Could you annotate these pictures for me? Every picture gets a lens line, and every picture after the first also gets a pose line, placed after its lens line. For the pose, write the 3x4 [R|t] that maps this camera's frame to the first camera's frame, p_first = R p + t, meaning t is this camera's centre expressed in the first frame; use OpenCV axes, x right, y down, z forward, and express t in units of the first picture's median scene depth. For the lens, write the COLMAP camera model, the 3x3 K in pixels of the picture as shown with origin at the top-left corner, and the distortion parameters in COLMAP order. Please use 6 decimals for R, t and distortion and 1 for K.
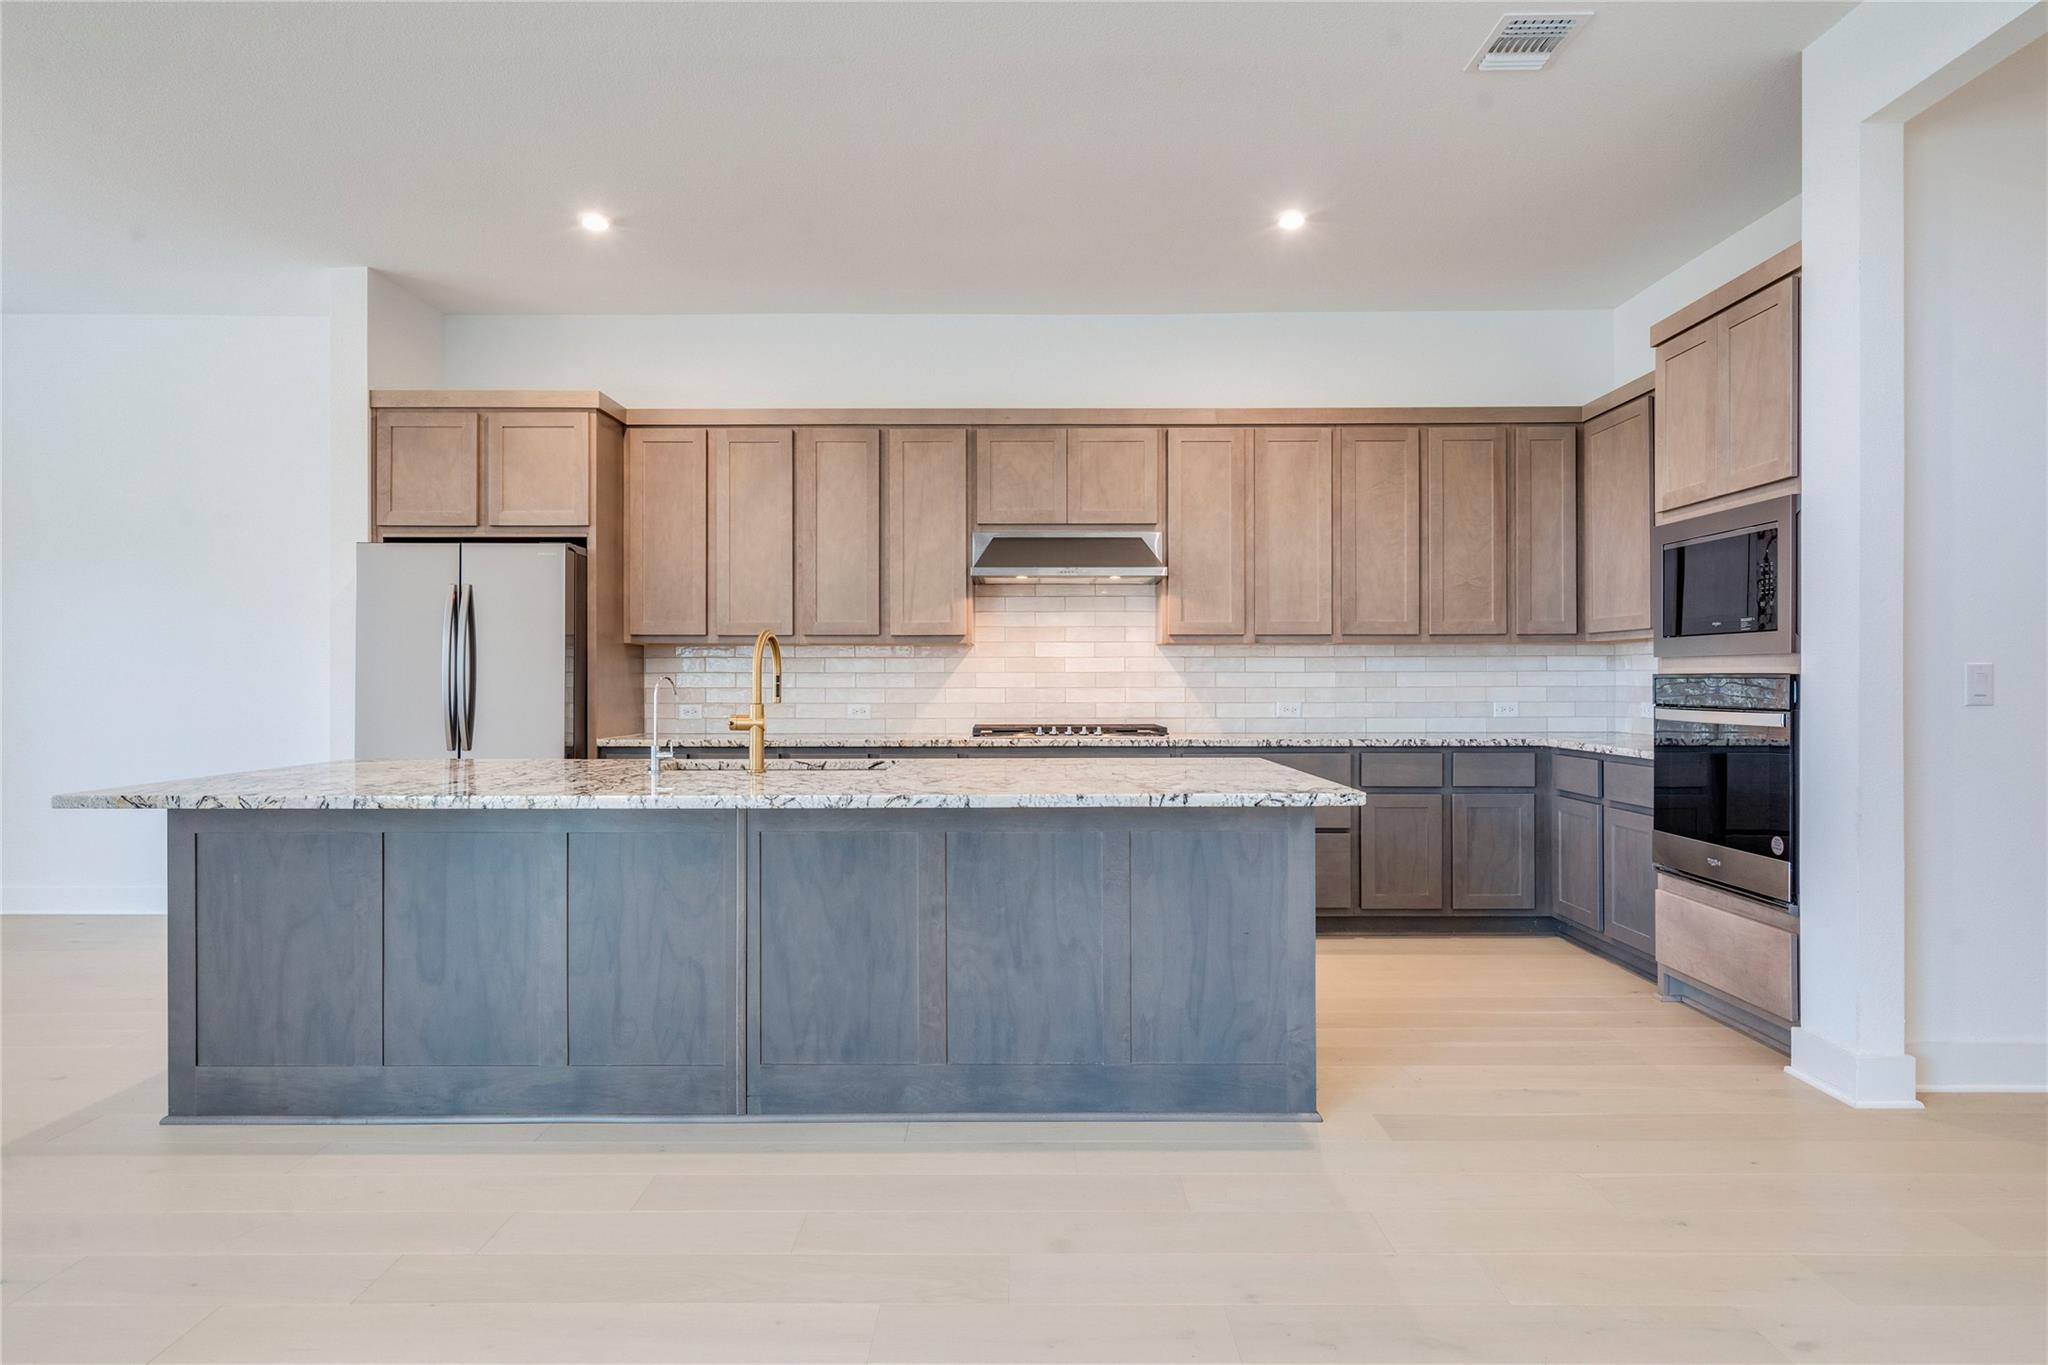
lens RADIAL K [[1154.0, 0, 1014.4], [0, 1154.0, 676.4], [0, 0, 1]] dist [0.017214, 0.000215]
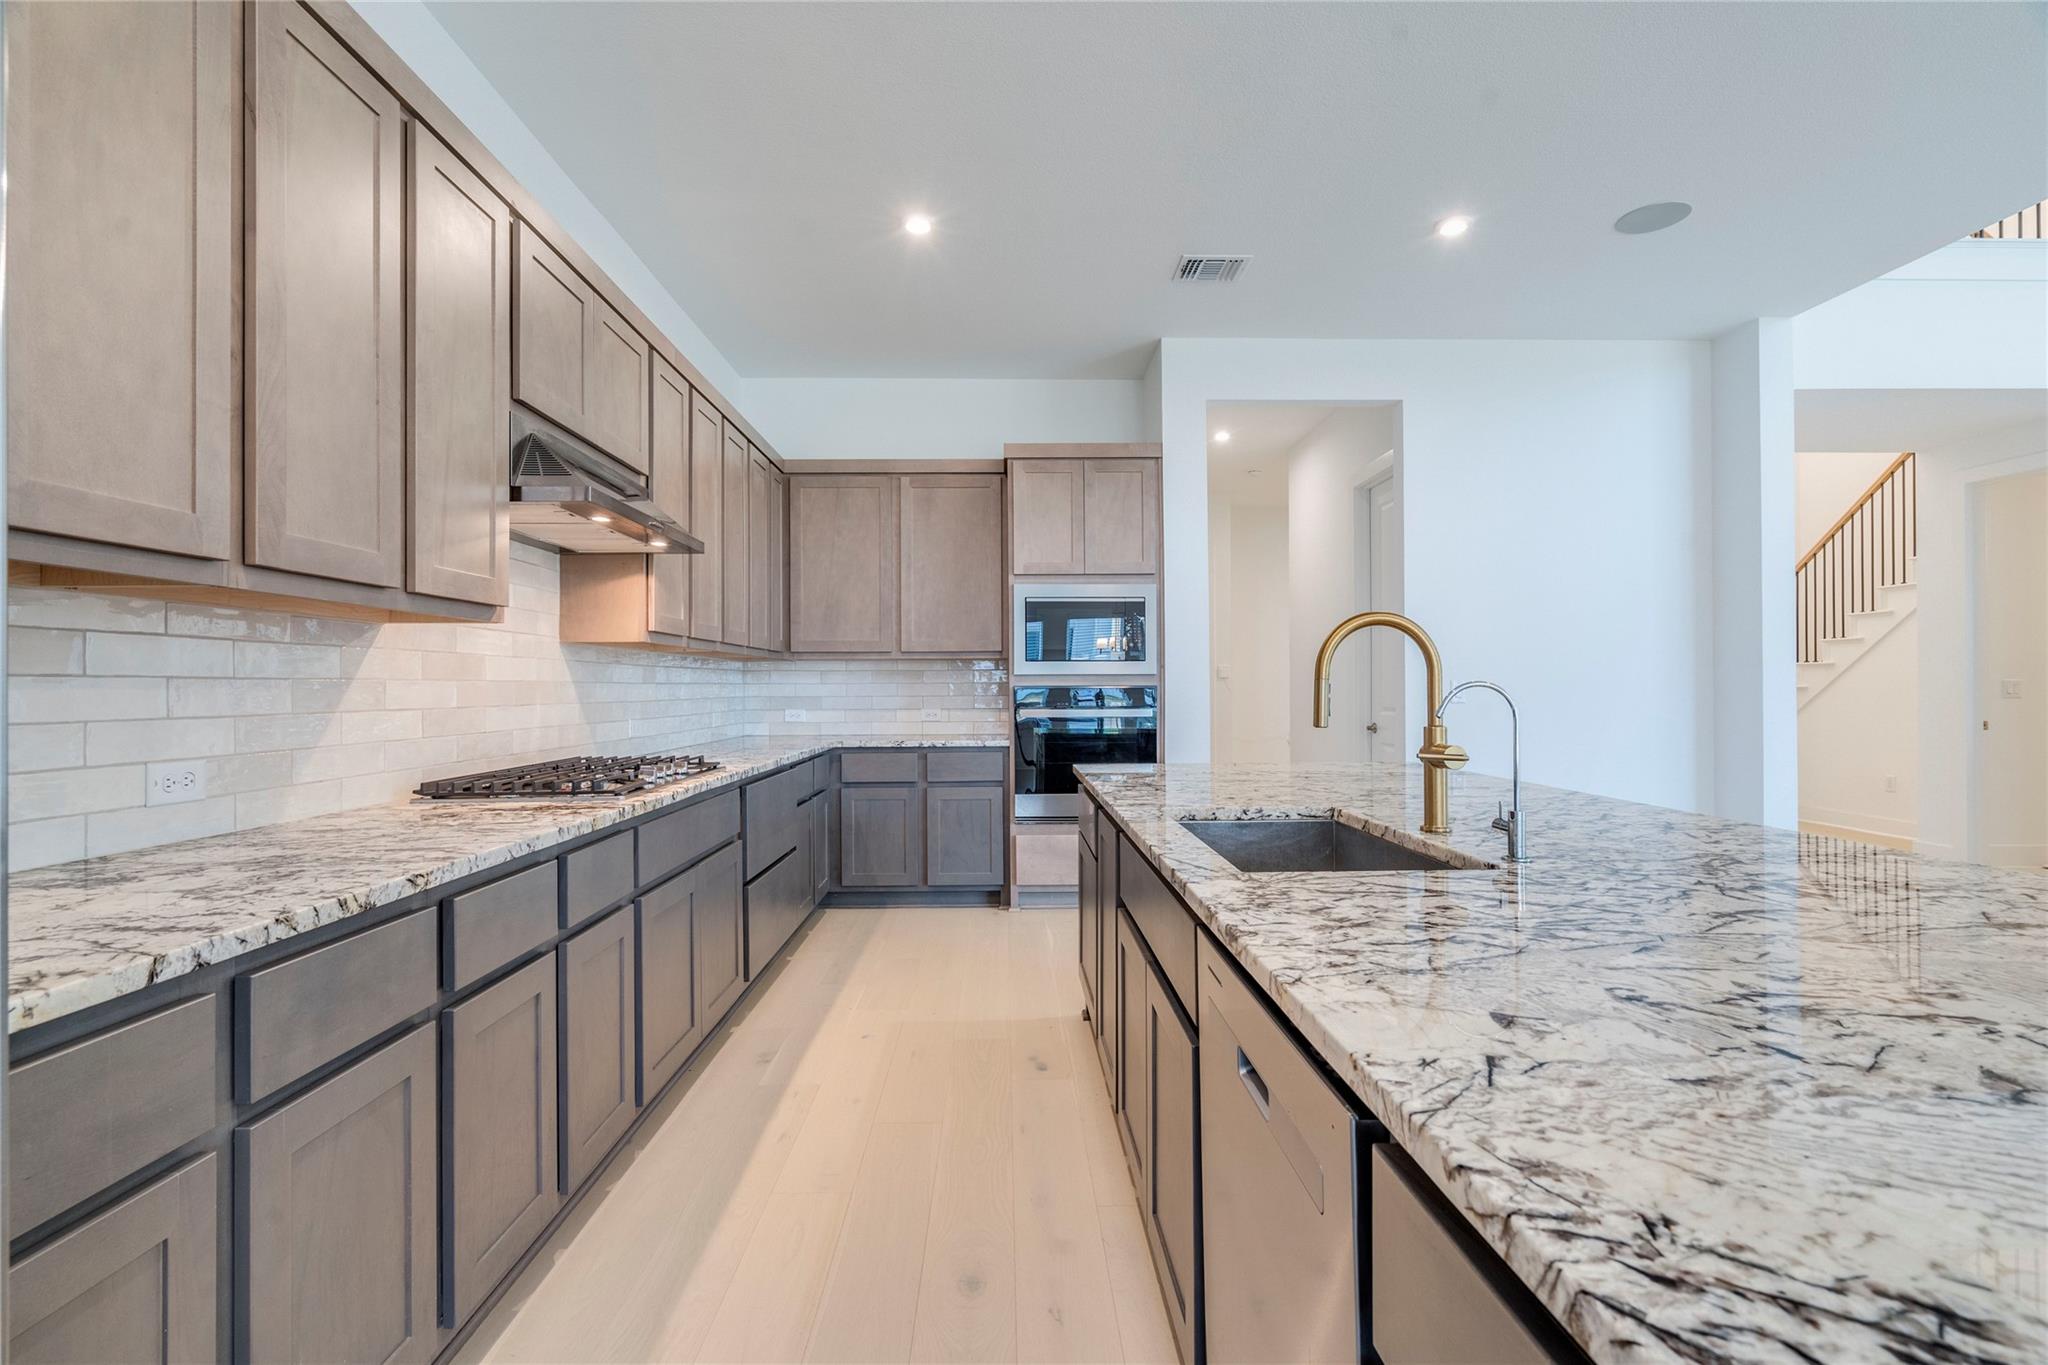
lens RADIAL K [[937.8, 0, 1018.9], [0, 937.8, 682.4], [0, 0, 1]] dist [-0.002875, 0.001230]
pose [[-0.026032, 0.007543, 0.999633, -0.468210], [0.001951, 0.999970, -0.007495, 0.001489], [-0.999659, 0.001755, -0.026046, 0.785350]]
